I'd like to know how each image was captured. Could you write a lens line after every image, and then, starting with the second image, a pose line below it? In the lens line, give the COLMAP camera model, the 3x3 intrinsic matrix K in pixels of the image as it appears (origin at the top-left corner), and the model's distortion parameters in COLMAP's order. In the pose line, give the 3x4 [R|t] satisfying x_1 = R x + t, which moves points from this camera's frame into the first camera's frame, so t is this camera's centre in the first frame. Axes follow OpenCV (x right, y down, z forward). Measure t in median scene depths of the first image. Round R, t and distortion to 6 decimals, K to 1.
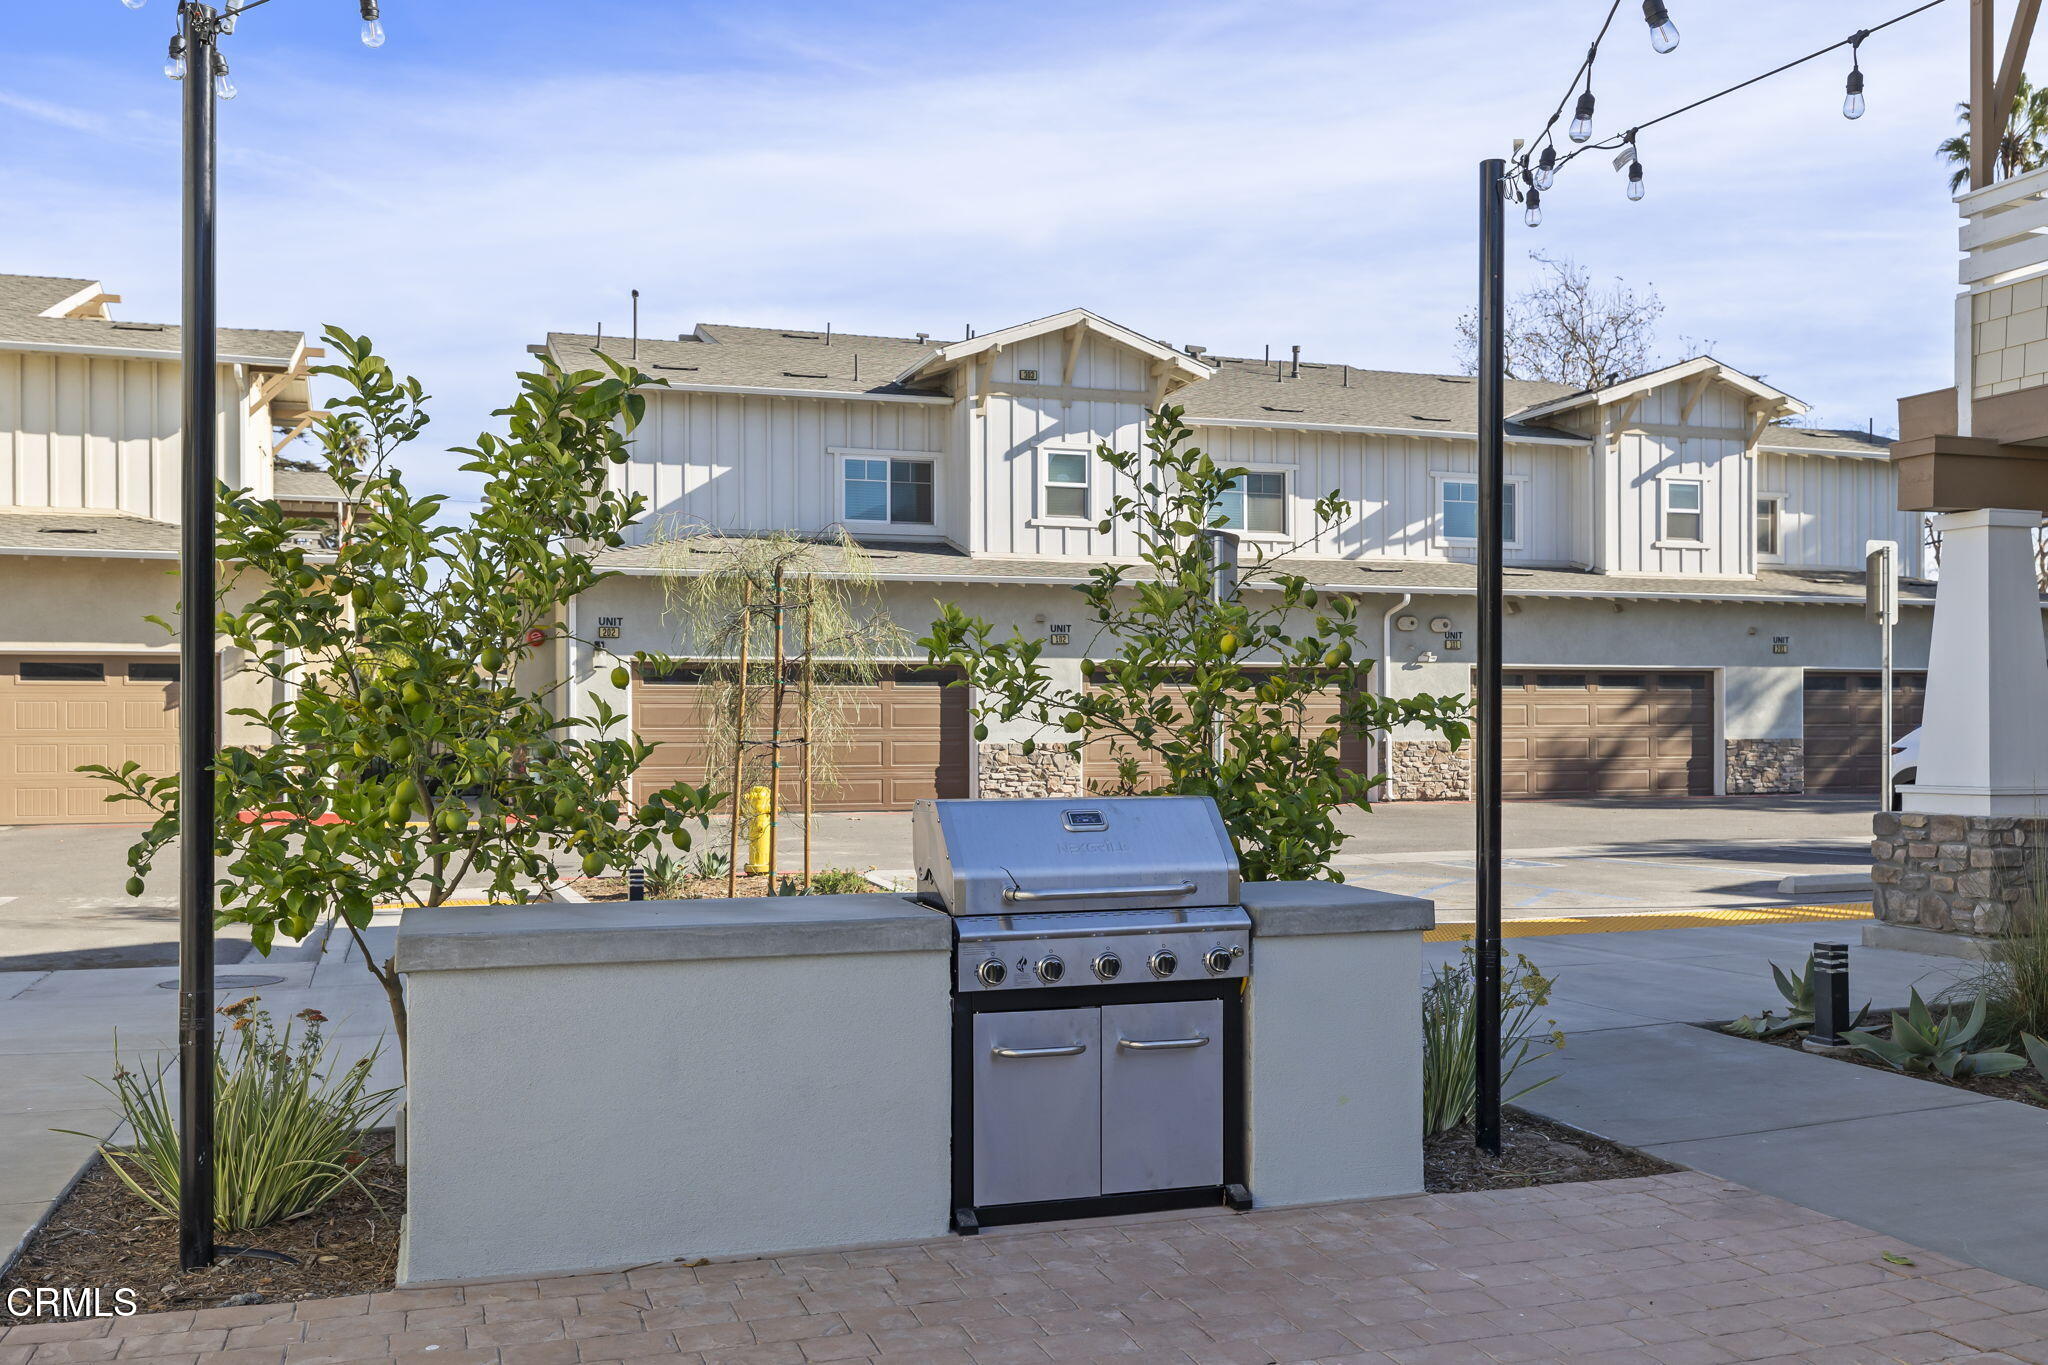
lens RADIAL K [[1948.1, 0, 1024.0], [0, 1948.1, 682.5], [0, 0, 1]] dist [-0.000611, 0.005008]
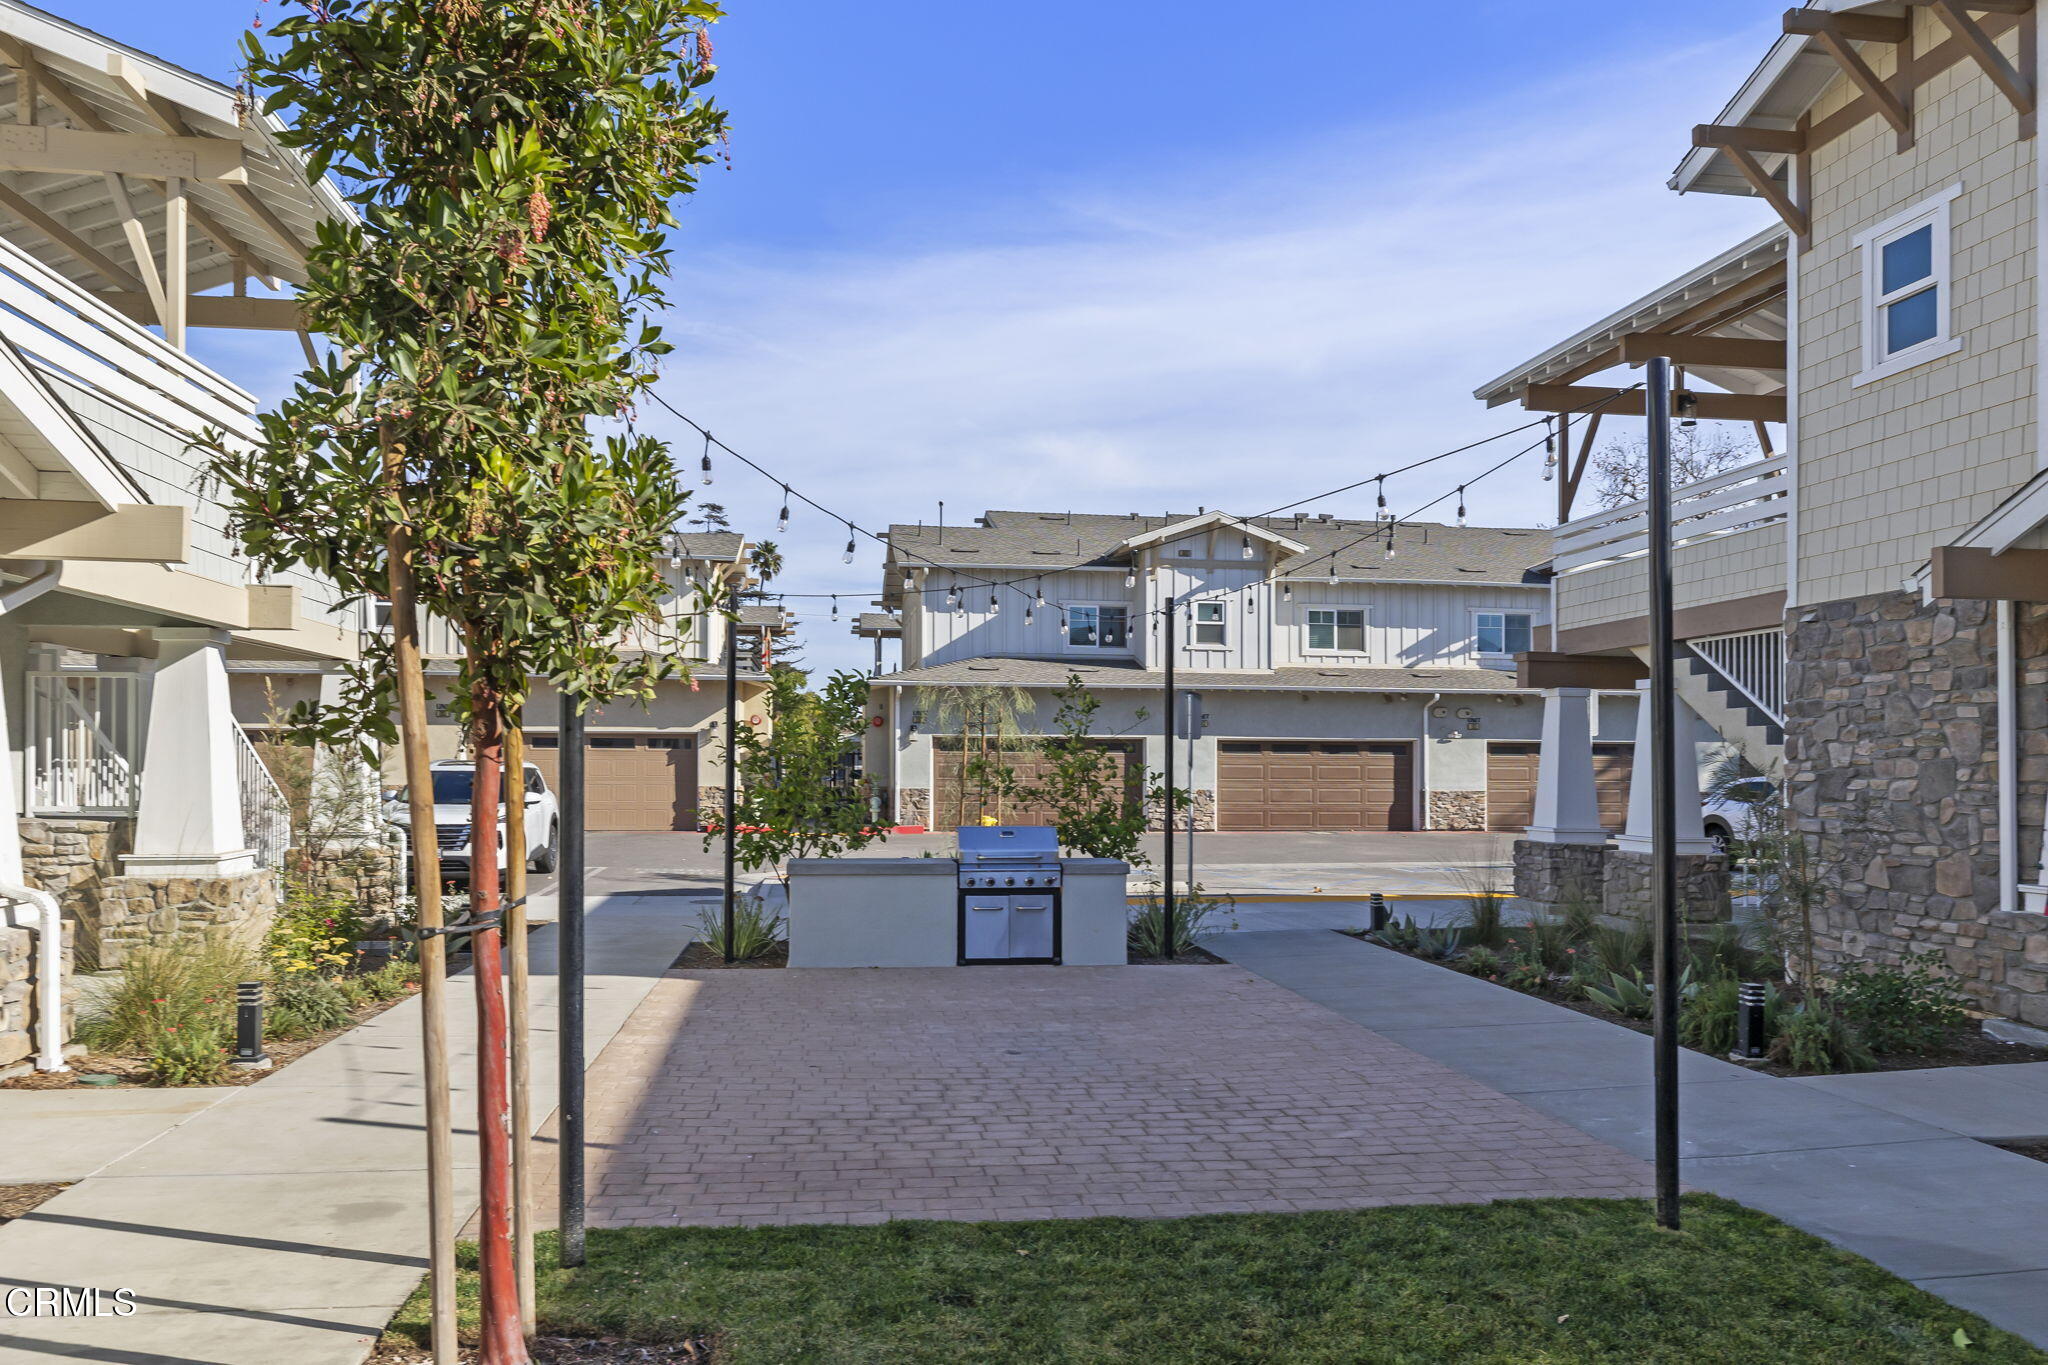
lens RADIAL K [[1948.1, 0, 1024.0], [0, 1948.1, 682.5], [0, 0, 1]] dist [-0.000611, 0.005008]
pose [[0.980045, 0.001984, -0.198766, 0.187304], [-0.004177, 0.999935, -0.010615, -0.037499], [0.198732, 0.011233, 0.979990, -0.555919]]
